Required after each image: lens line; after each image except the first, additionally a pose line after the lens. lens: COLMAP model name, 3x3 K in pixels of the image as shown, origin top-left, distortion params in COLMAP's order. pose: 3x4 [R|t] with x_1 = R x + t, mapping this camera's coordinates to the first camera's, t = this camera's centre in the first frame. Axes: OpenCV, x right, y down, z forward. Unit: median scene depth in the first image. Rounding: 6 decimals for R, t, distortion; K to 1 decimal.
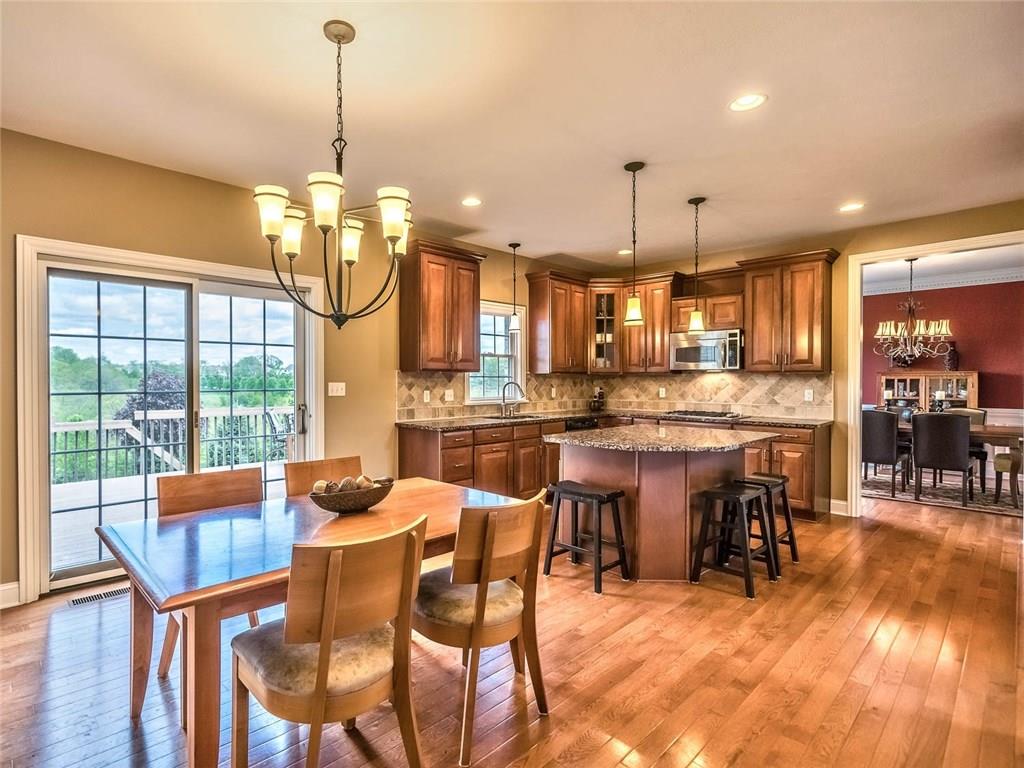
lens RADIAL K [[508.6, 0, 509.7], [0, 508.6, 383.4], [0, 0, 1]] dist [-0.002988, 0.005391]
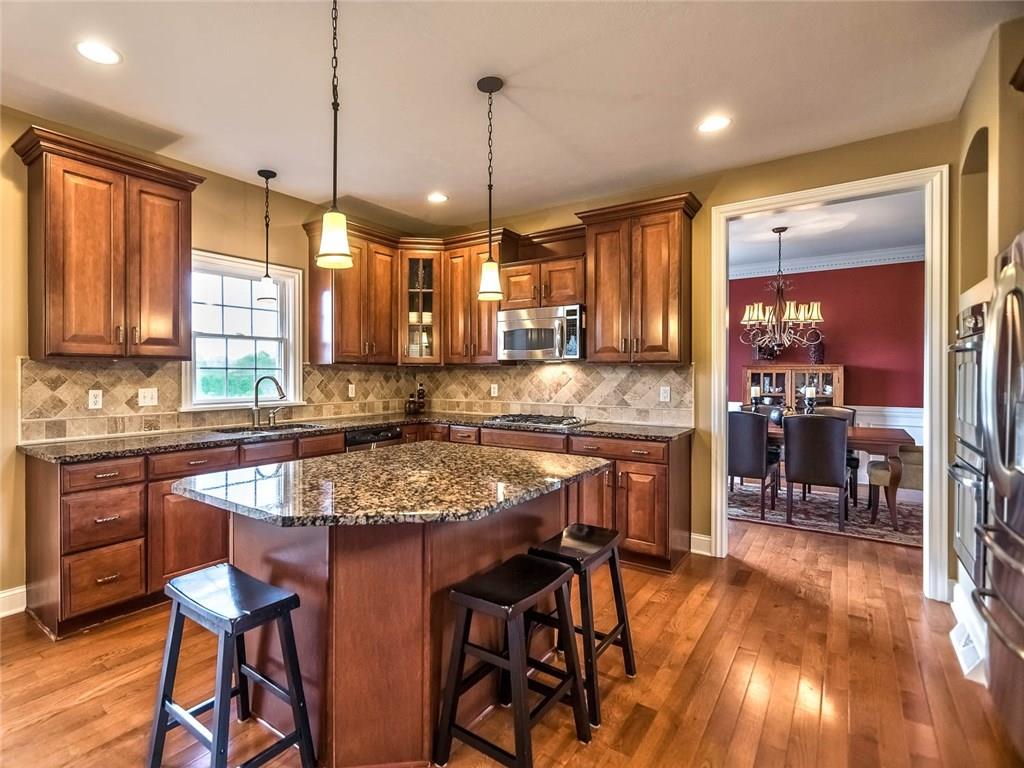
lens RADIAL K [[508.6, 0, 506.6], [0, 508.6, 375.3], [0, 0, 1]] dist [-0.002988, 0.005391]
pose [[0.980757, 0.000985, 0.195228, 0.194581], [-0.000038, 0.999988, -0.004855, -0.000641], [-0.195231, 0.004754, 0.980746, 0.282815]]
